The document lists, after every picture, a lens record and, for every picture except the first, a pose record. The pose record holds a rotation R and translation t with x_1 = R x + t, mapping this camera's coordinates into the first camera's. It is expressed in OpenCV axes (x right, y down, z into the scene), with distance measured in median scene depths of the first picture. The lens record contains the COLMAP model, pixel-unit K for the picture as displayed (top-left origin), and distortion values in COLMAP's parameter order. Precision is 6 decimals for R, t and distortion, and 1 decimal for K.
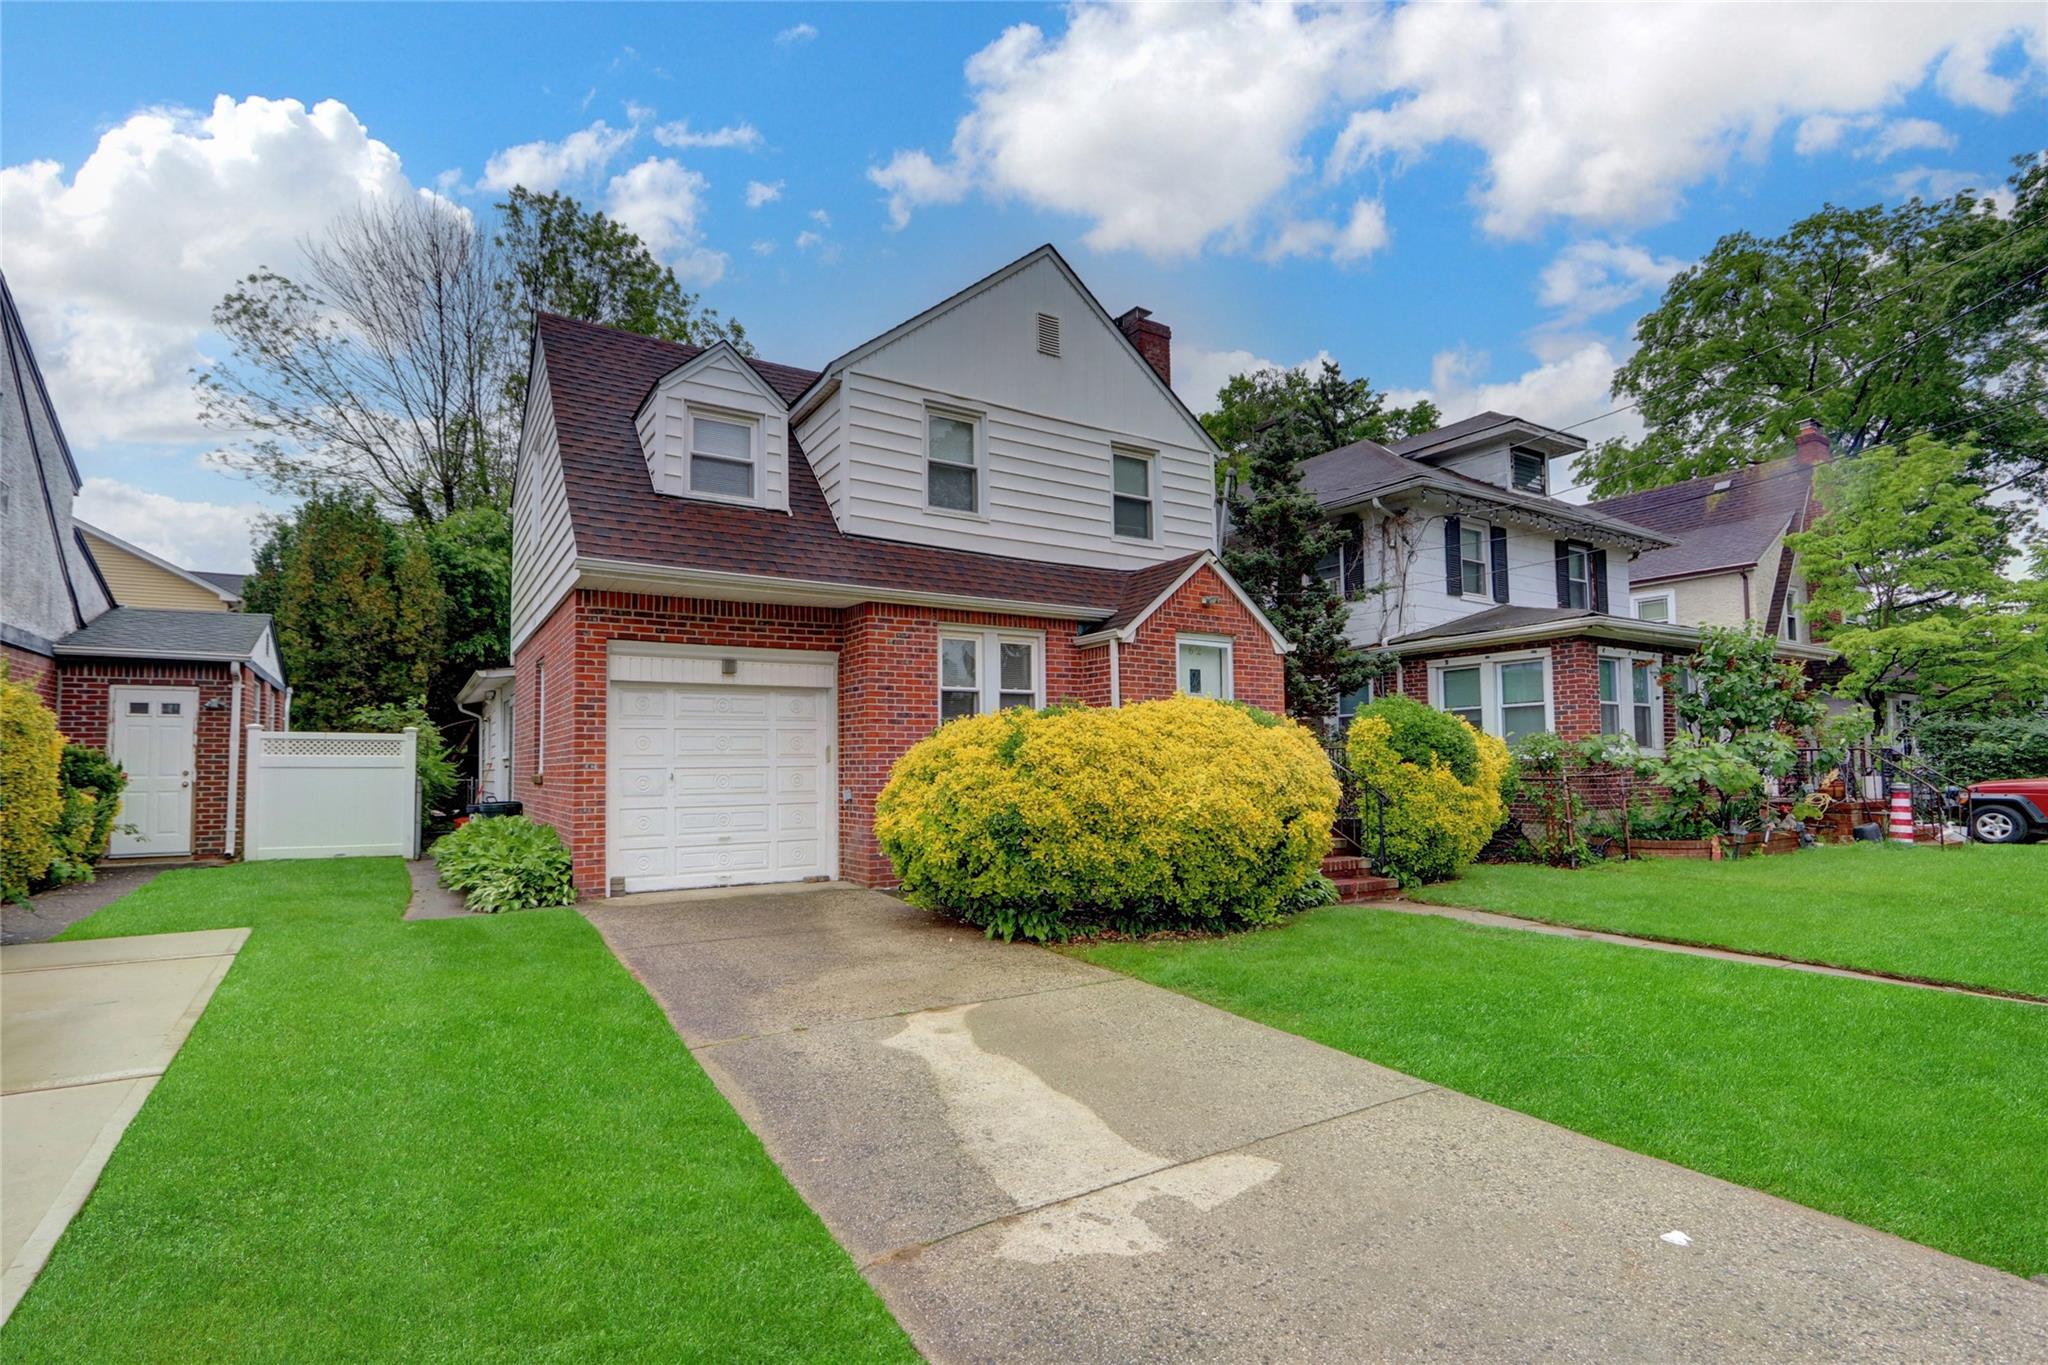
lens RADIAL K [[968.6, 0, 1023.0], [0, 968.6, 721.1], [0, 0, 1]] dist [-0.003196, -0.000879]
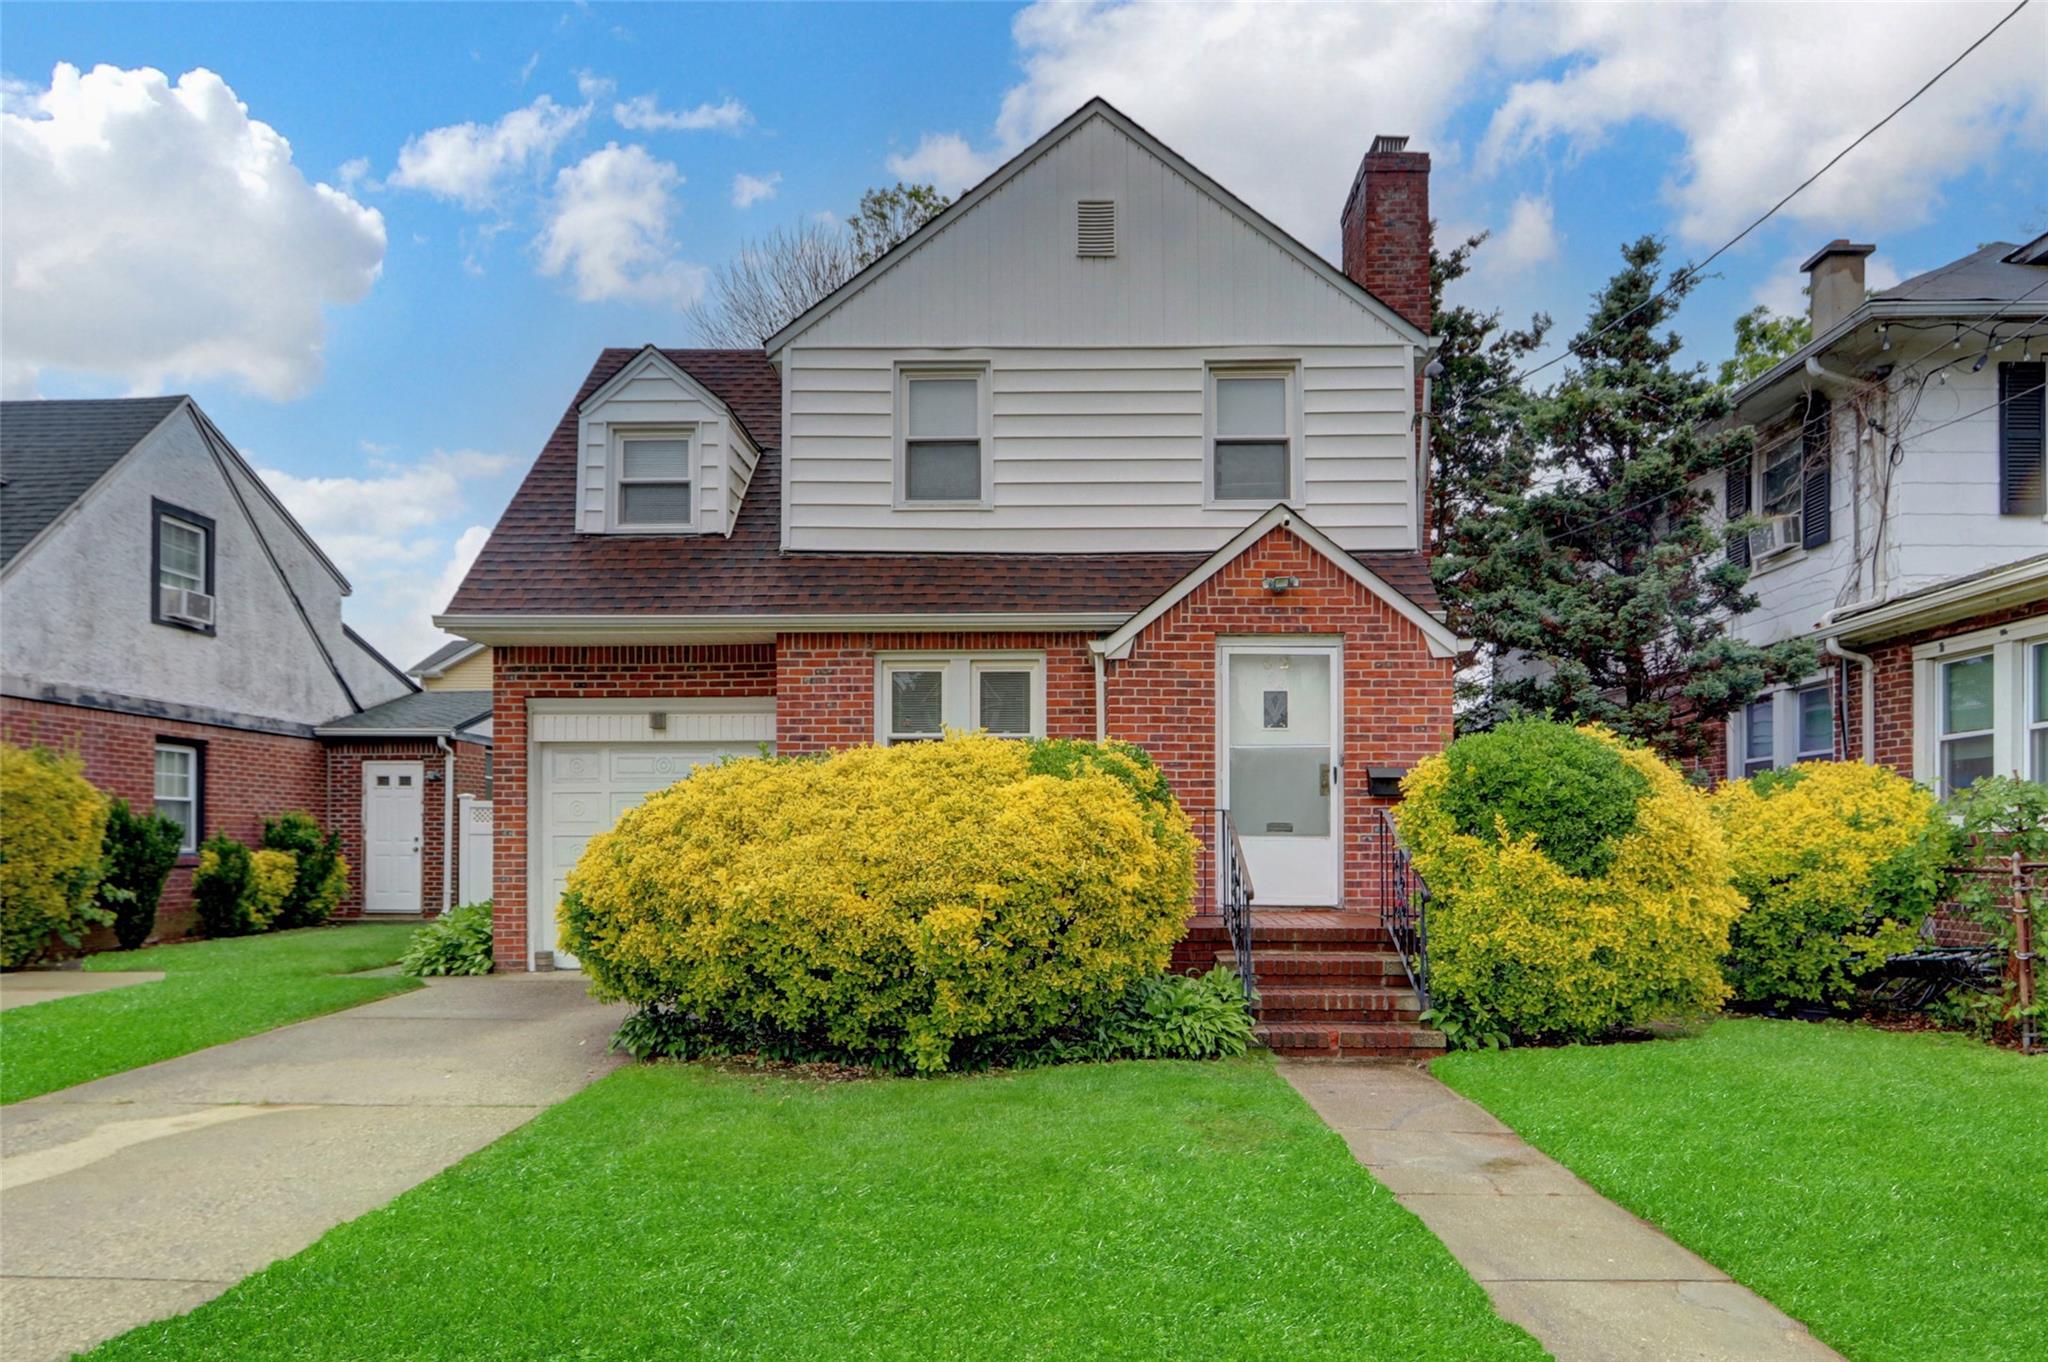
lens RADIAL K [[1236.1, 0, 1026.3], [0, 1236.1, 837.4], [0, 0, 1]] dist [-0.004719, 0.000332]
pose [[0.834564, 0.006313, -0.550875, 0.552106], [0.017536, 0.999123, 0.038017, 0.011629], [0.550632, -0.041387, 0.833721, 0.228530]]
